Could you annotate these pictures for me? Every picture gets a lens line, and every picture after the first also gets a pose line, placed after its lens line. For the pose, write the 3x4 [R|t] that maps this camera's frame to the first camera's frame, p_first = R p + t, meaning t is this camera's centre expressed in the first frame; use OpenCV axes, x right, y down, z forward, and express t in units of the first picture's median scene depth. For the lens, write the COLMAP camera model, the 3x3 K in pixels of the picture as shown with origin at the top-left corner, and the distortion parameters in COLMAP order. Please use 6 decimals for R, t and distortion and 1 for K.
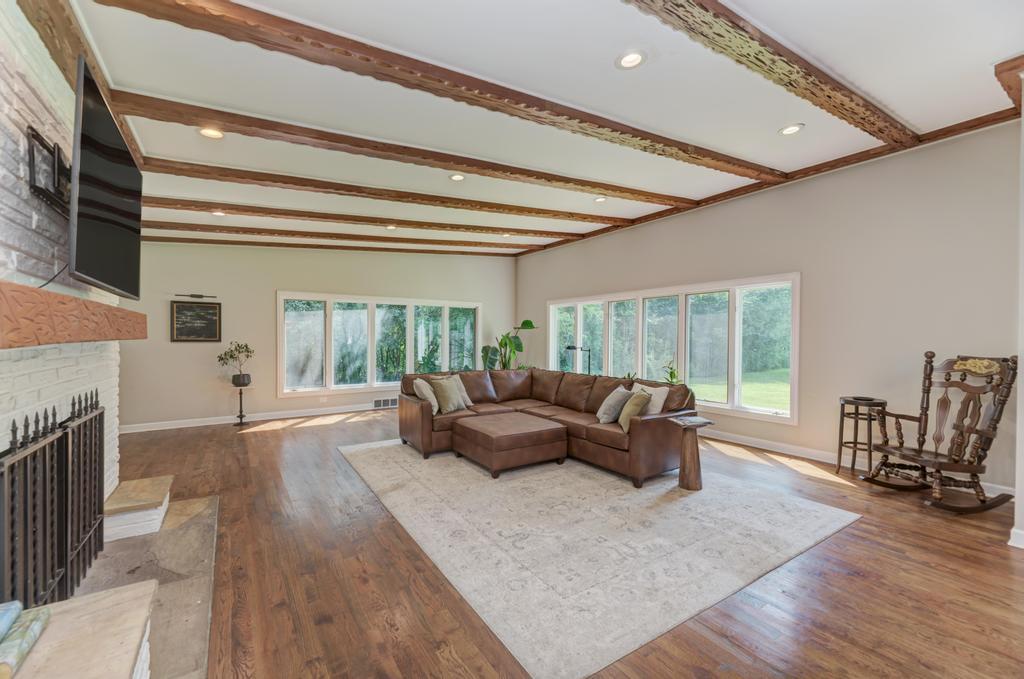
lens RADIAL K [[416.5, 0, 512.0], [0, 416.5, 339.5], [0, 0, 1]] dist [0.001520, 0.000004]
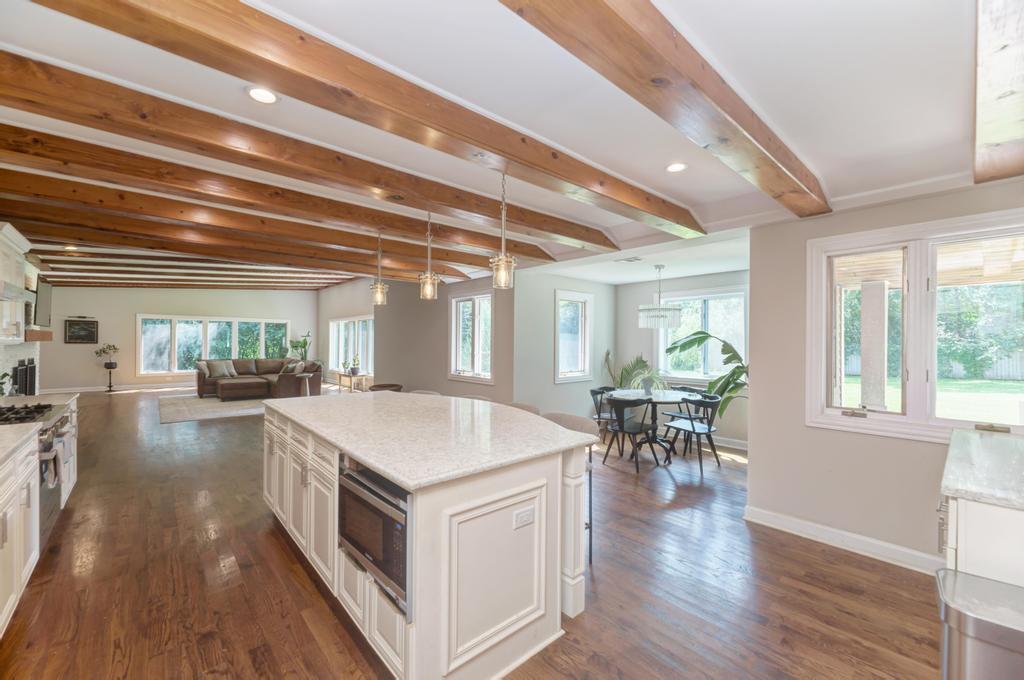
lens RADIAL K [[410.5, 0, 511.1], [0, 410.5, 342.3], [0, 0, 1]] dist [0.003477, 0.000027]
pose [[0.990879, 0.003378, 0.134714, 0.916103], [-0.002333, 0.999966, -0.007917, 0.012066], [-0.134736, 0.007531, 0.990853, -1.098652]]
